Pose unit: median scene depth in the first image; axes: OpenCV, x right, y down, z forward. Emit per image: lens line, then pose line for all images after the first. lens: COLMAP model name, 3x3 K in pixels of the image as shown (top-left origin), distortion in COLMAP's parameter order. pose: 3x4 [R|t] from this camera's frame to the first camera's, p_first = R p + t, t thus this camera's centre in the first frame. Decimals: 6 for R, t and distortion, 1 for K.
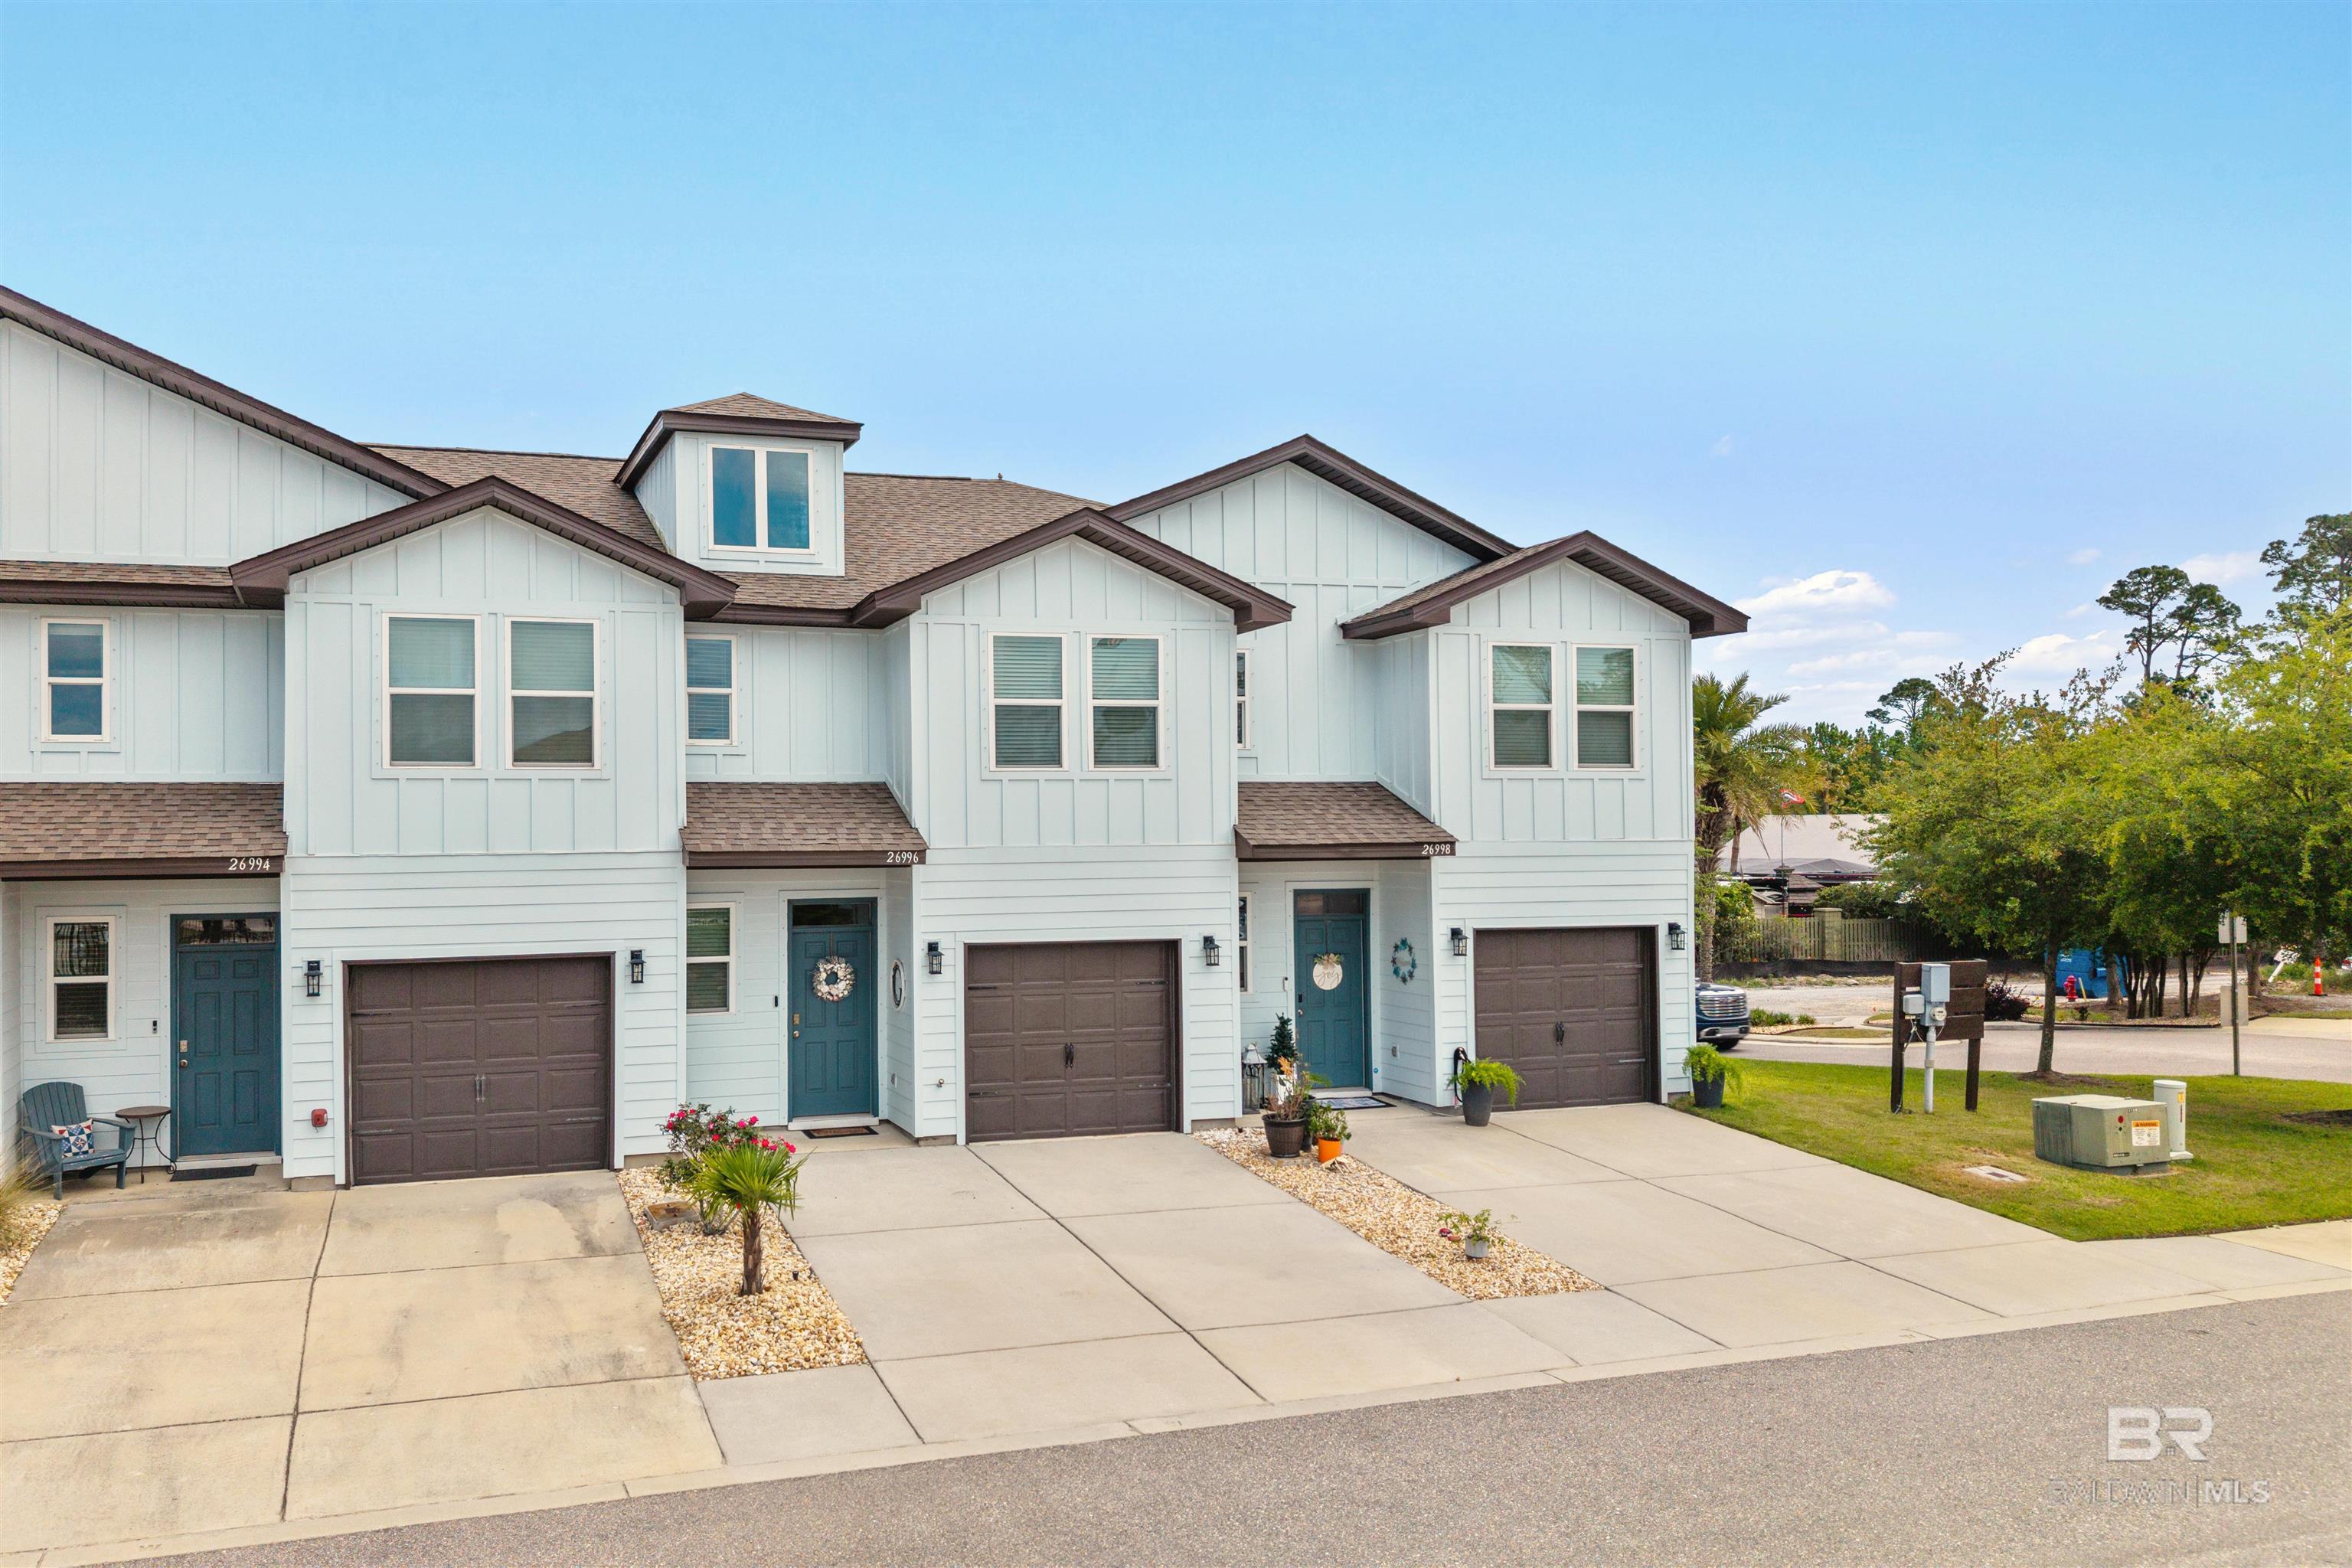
lens RADIAL K [[1877.0, 0, 1031.0], [0, 1877.0, 812.5], [0, 0, 1]] dist [0.064443, -0.106573]
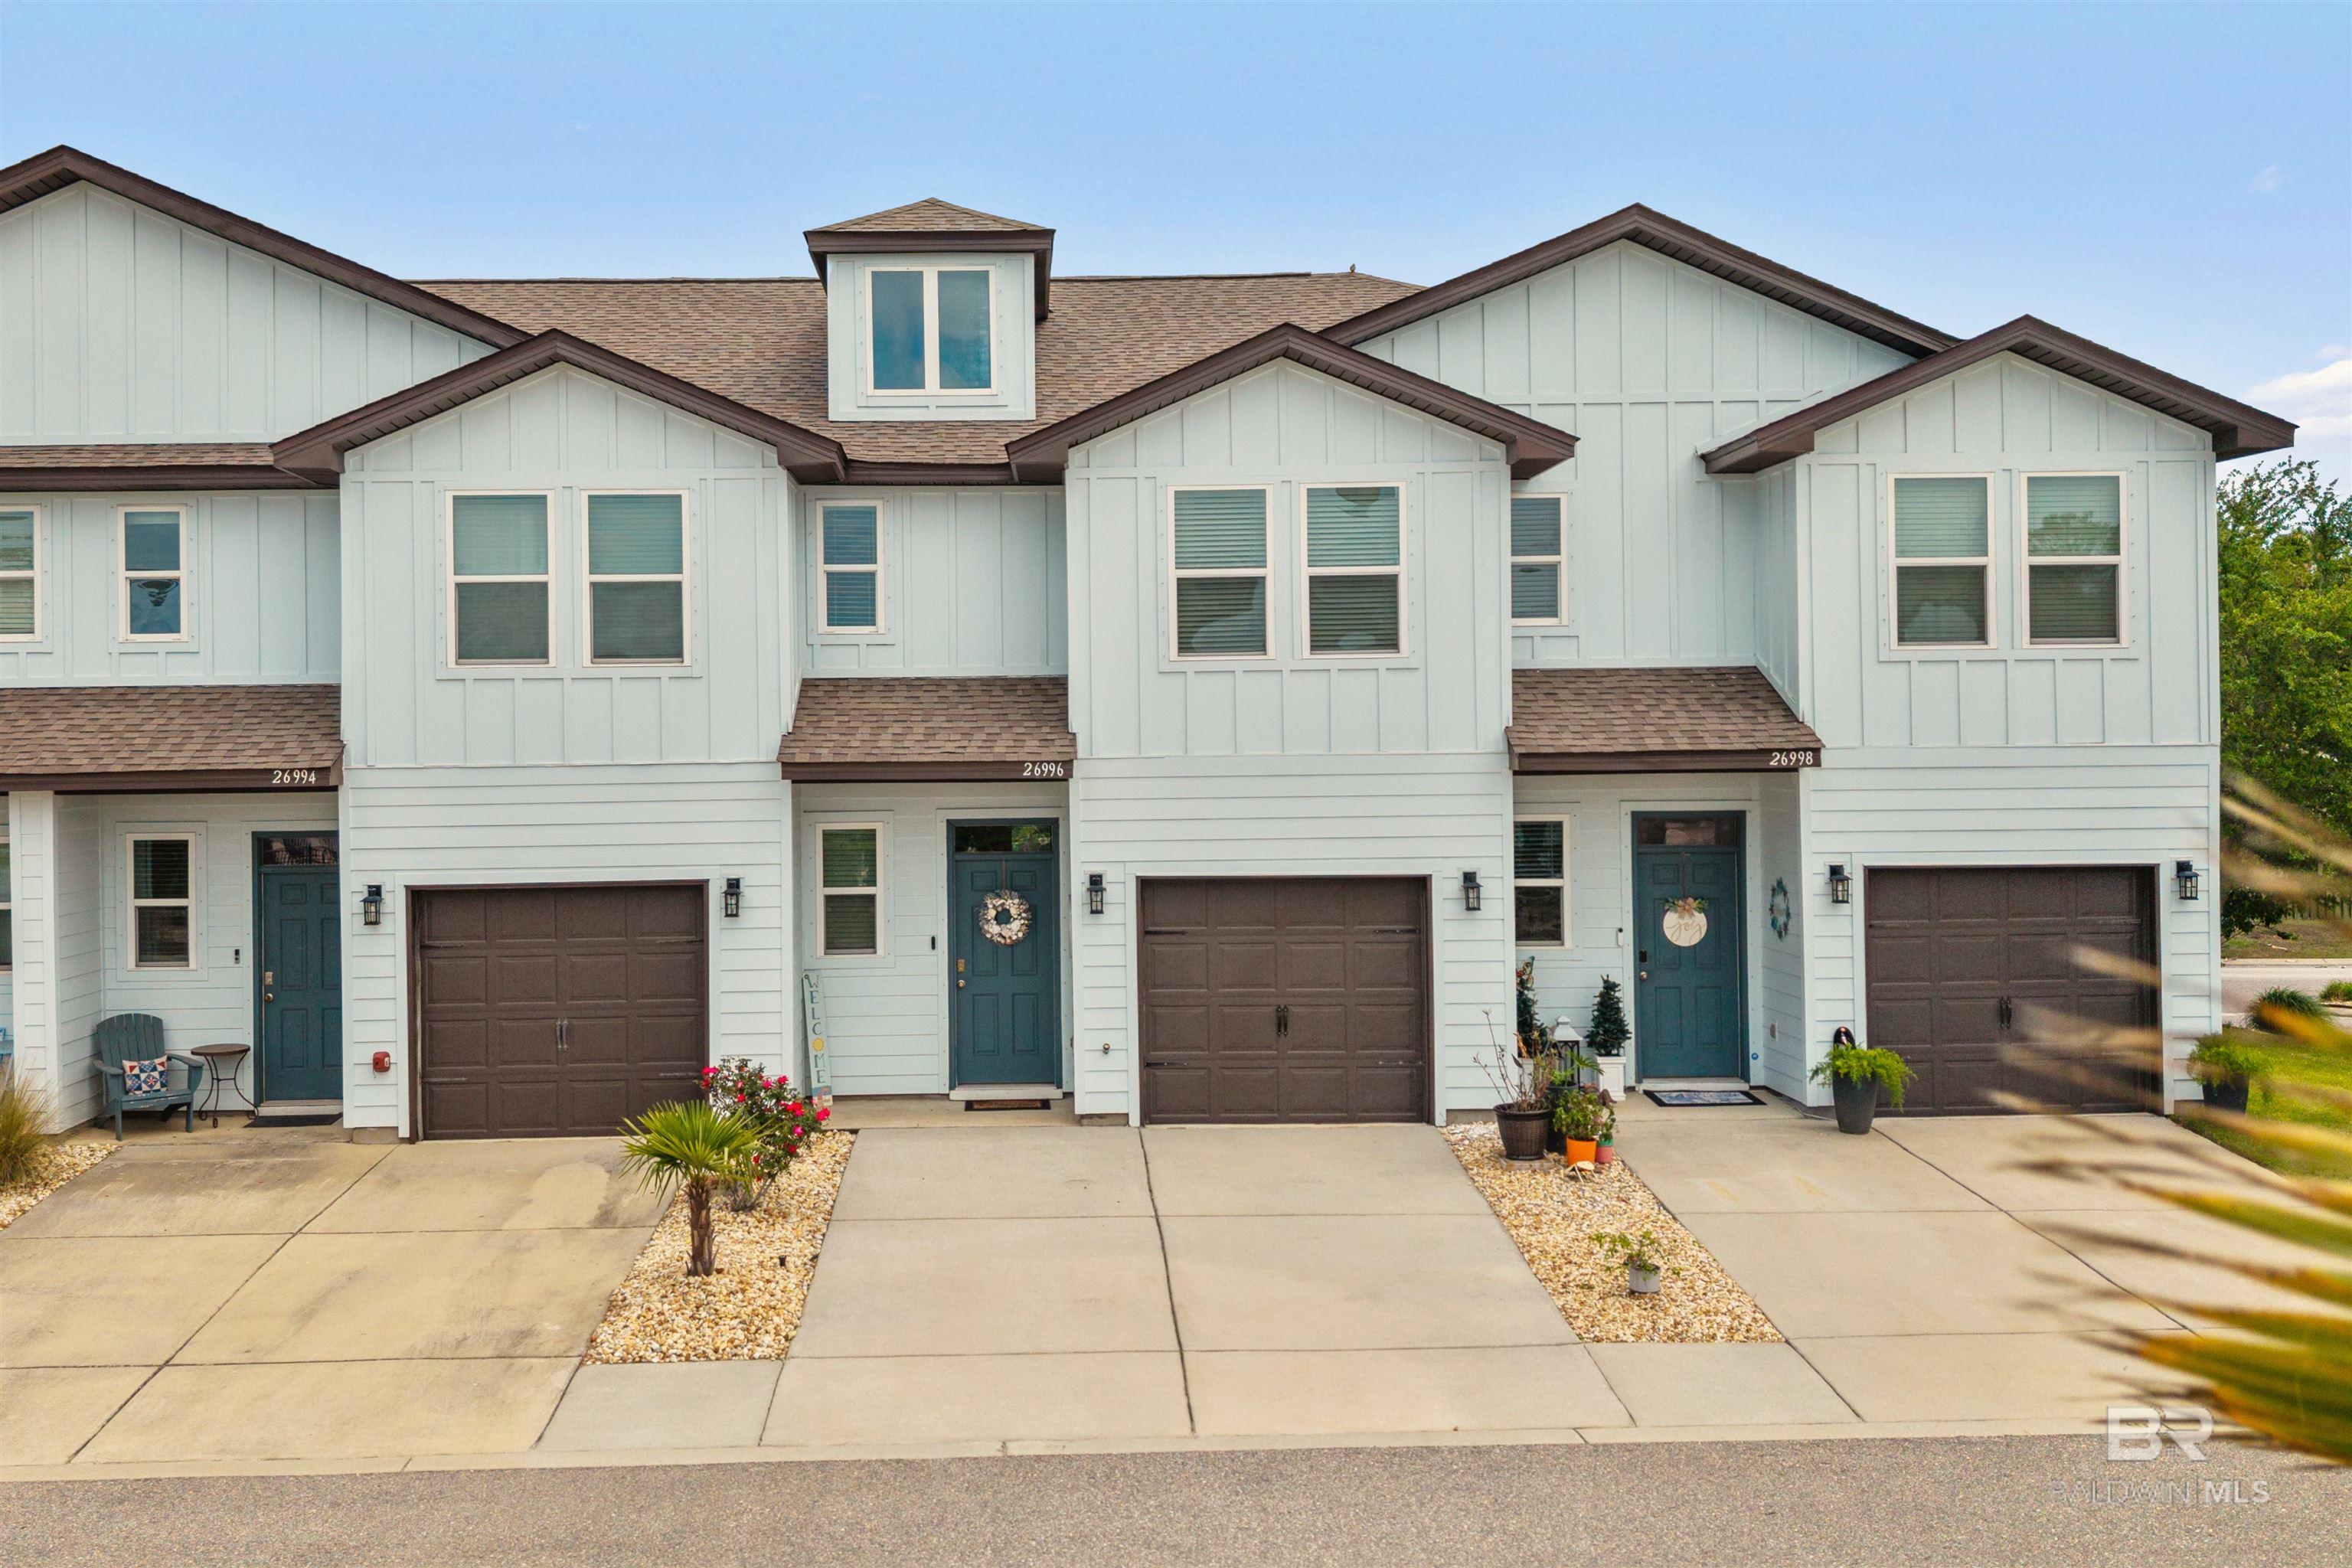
lens RADIAL K [[2572.3, 0, 1077.6], [0, 2572.3, 736.3], [0, 0, 1]] dist [0.132653, -0.318167]
pose [[0.955329, -0.002491, -0.295535, 0.266662], [0.006990, 0.999875, 0.014169, -0.005873], [0.295463, -0.015602, 0.955227, -0.059386]]
